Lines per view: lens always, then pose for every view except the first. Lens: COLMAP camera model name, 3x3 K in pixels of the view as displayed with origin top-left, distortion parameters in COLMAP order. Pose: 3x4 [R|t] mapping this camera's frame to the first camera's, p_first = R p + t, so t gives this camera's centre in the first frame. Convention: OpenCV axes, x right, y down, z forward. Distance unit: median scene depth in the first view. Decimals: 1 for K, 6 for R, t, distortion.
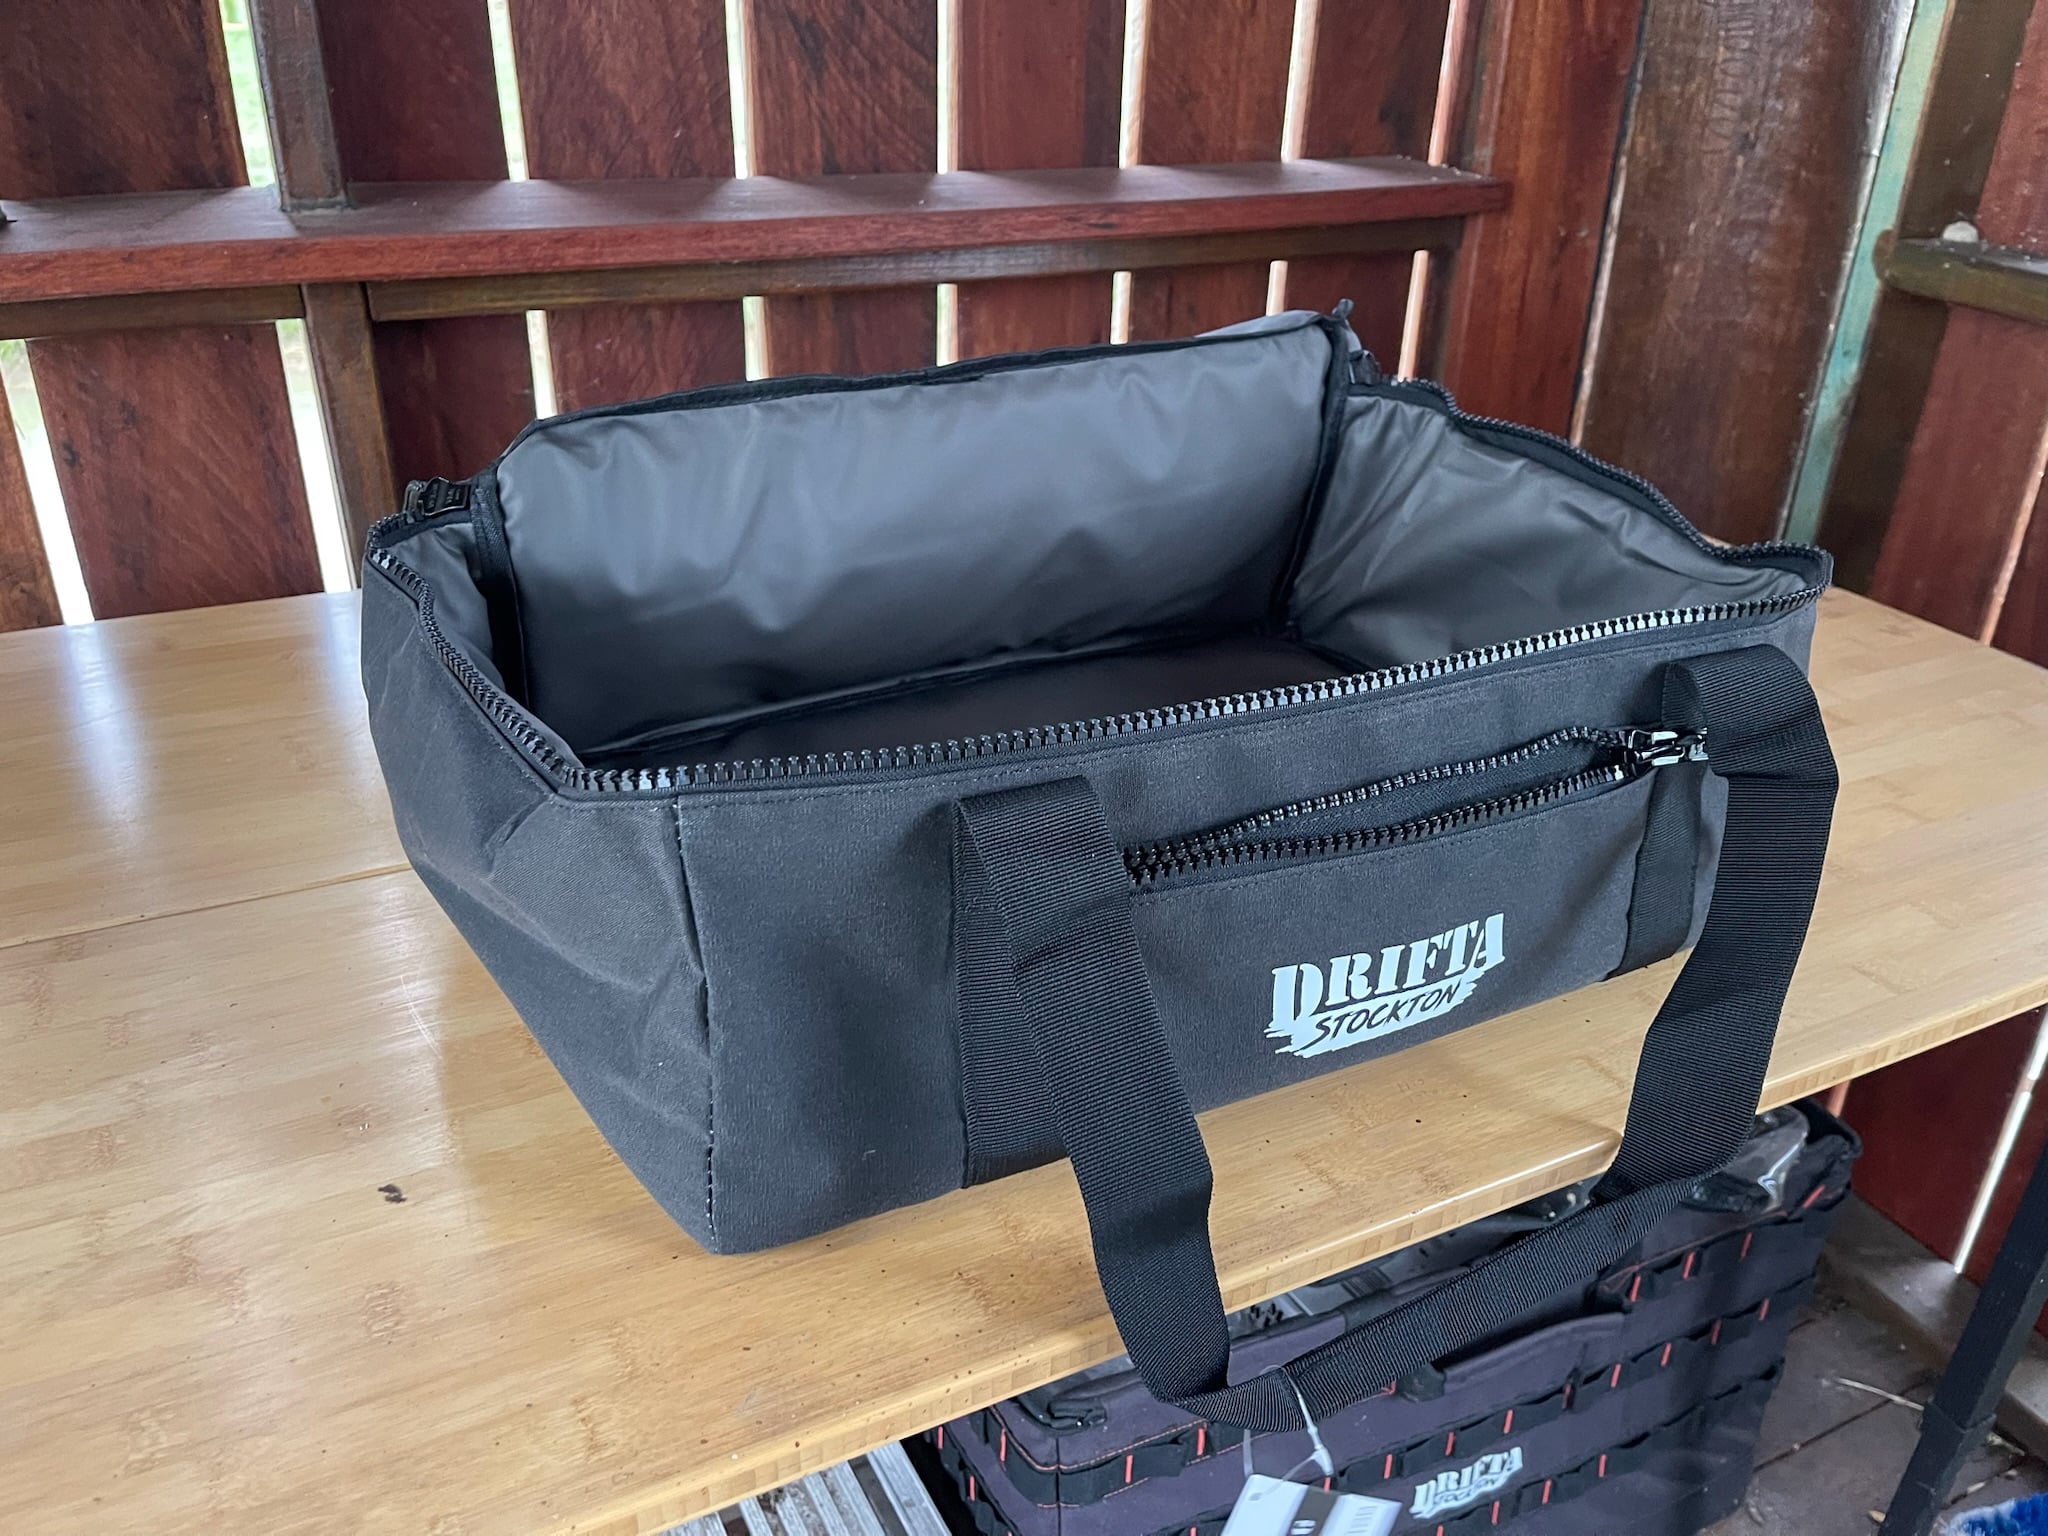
lens RADIAL K [[1584.7, 0, 1035.0], [0, 1584.7, 740.5], [0, 0, 1]] dist [0.071962, -0.115866]
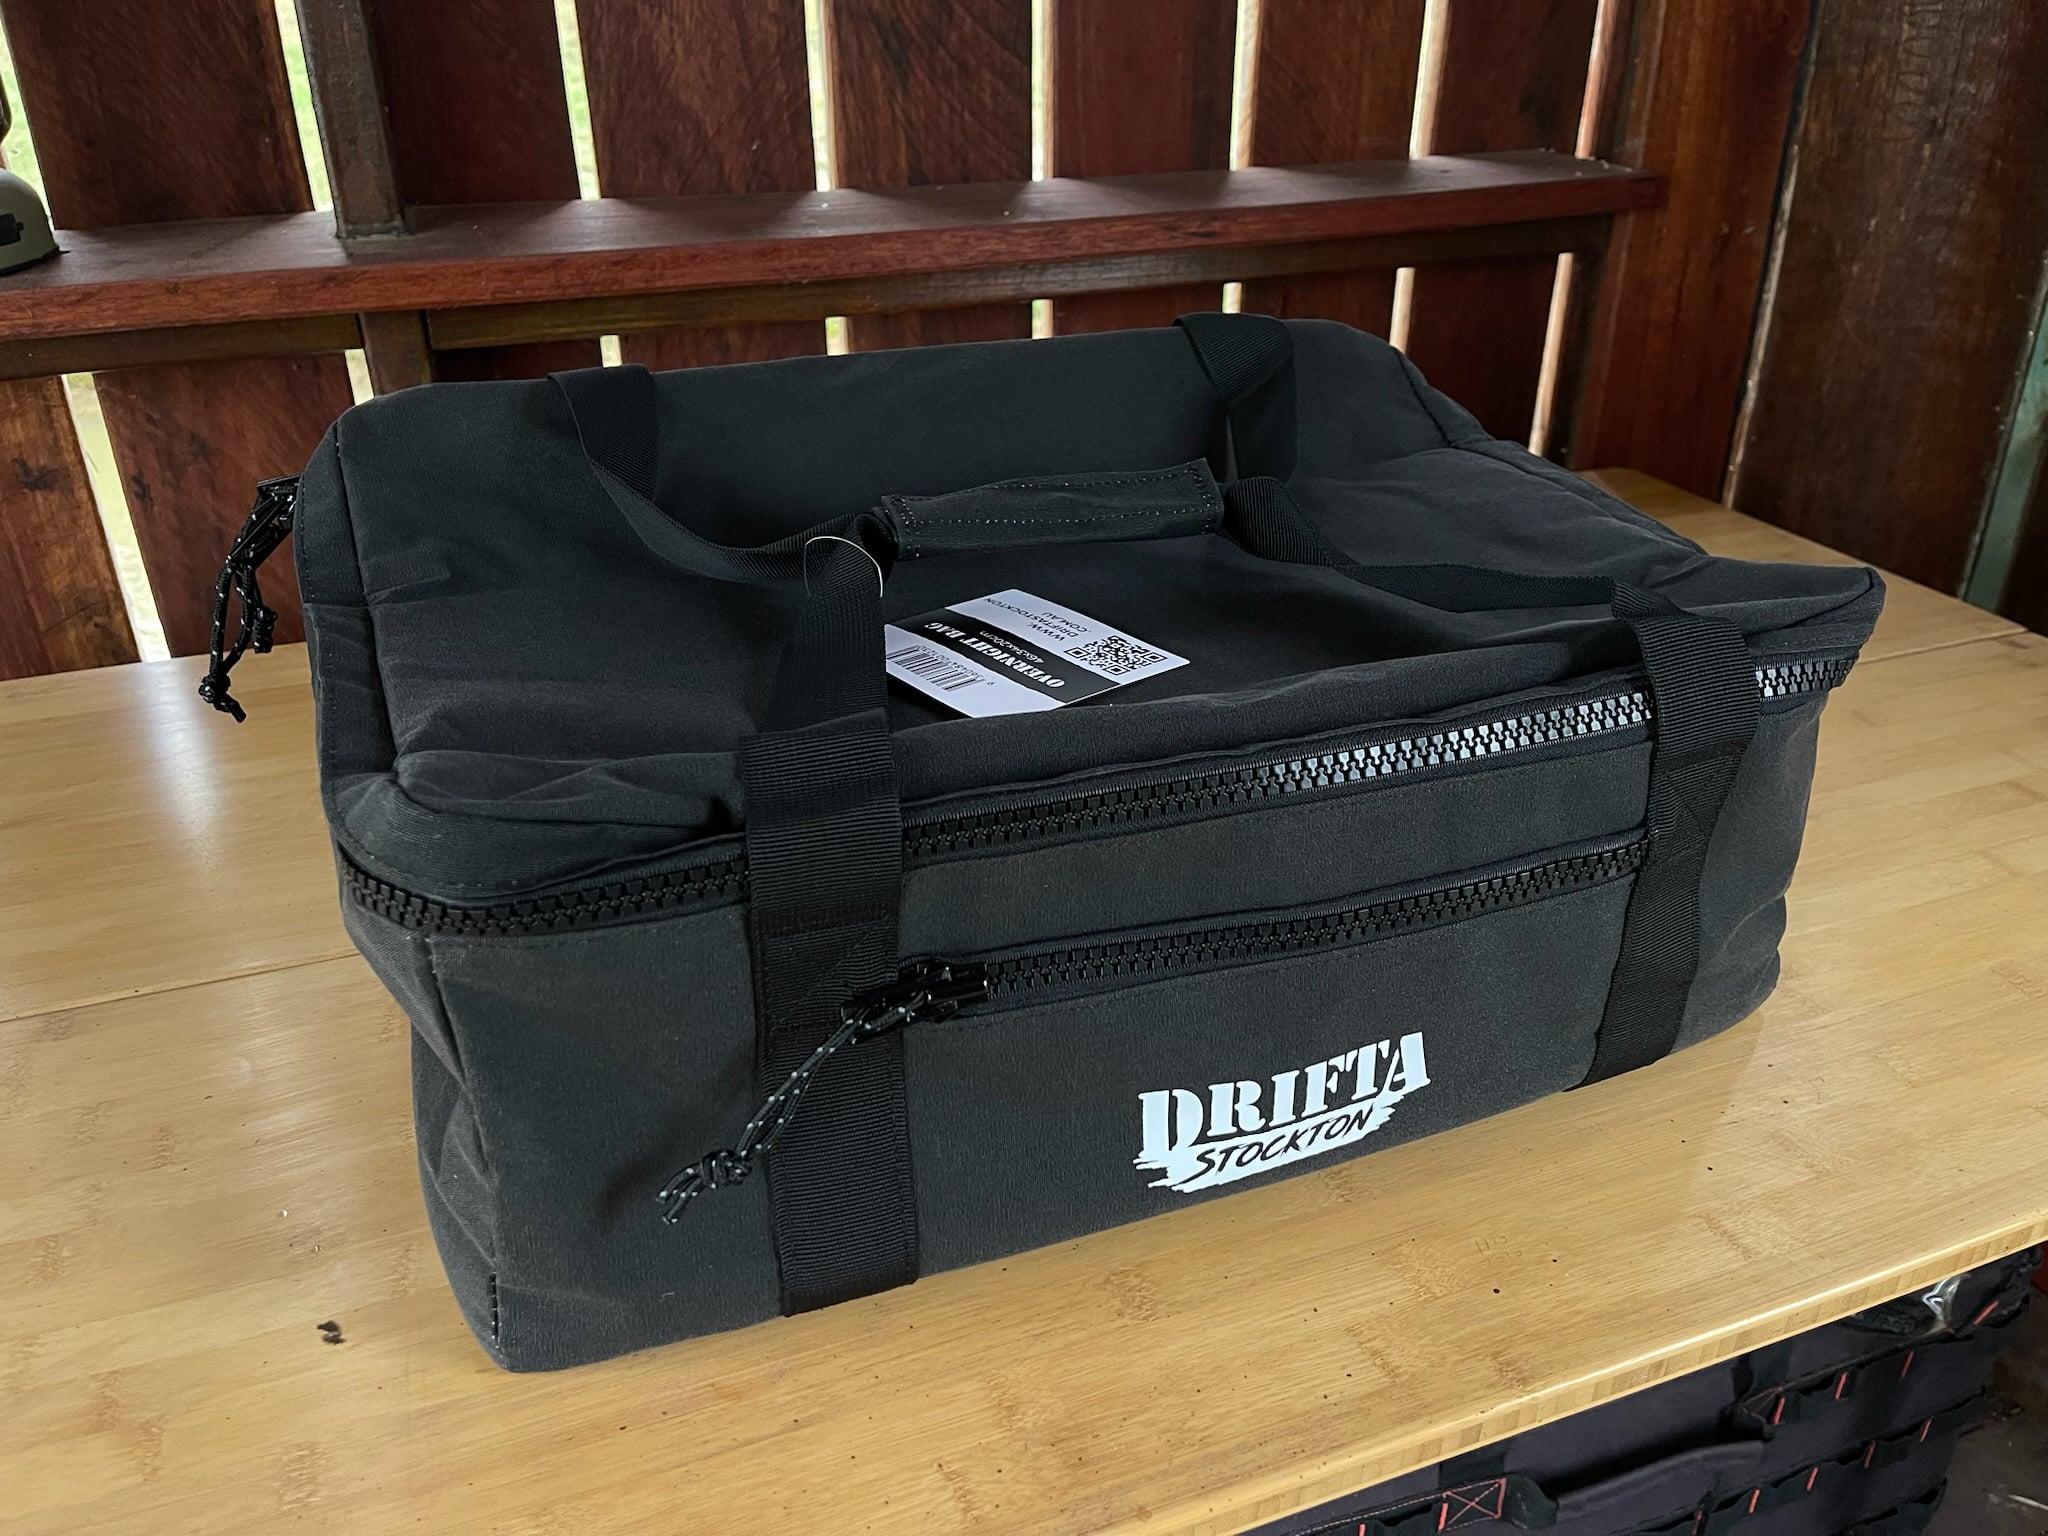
lens RADIAL K [[1584.7, 0, 1026.3], [0, 1584.7, 764.5], [0, 0, 1]] dist [0.071962, -0.115866]
pose [[0.995010, 0.014441, -0.098721, 0.037019], [-0.013088, 0.999812, 0.014336, -0.027941], [0.098909, -0.012972, 0.995012, 0.066410]]
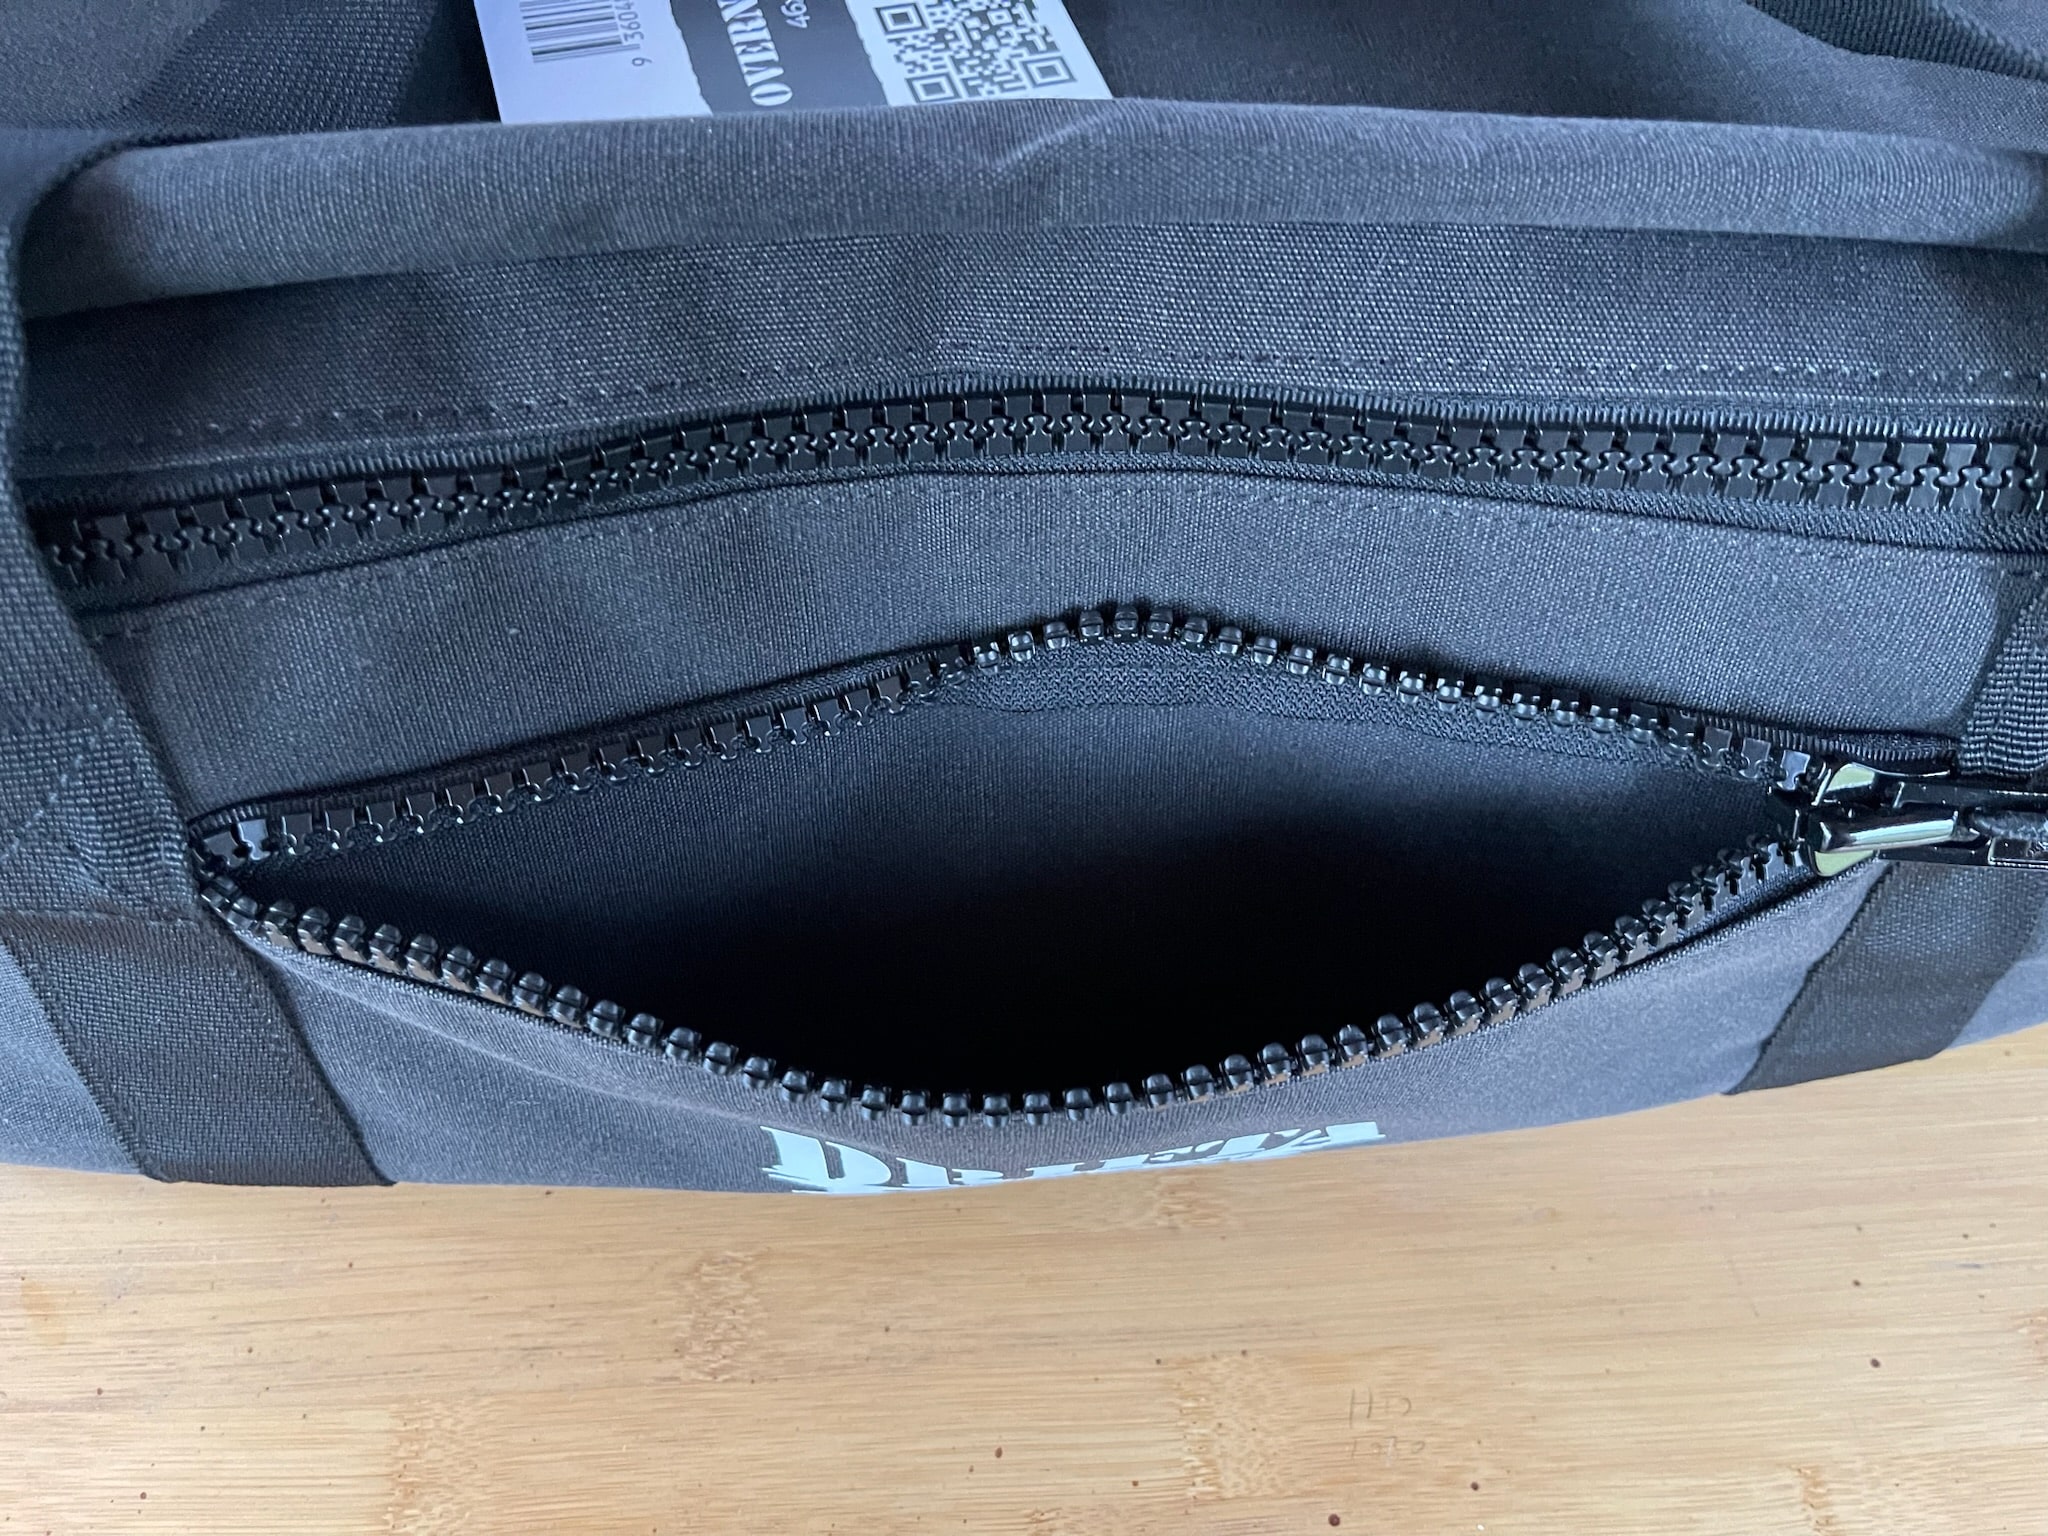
lens RADIAL K [[1584.7, 0, 1024.3], [0, 1584.7, 751.1], [0, 0, 1]] dist [0.071962, -0.115866]
pose [[0.916218, 0.316920, -0.245165, 0.106263], [-0.159594, 0.849891, 0.502210, -0.092044], [0.367524, -0.421007, 0.829264, 0.356437]]
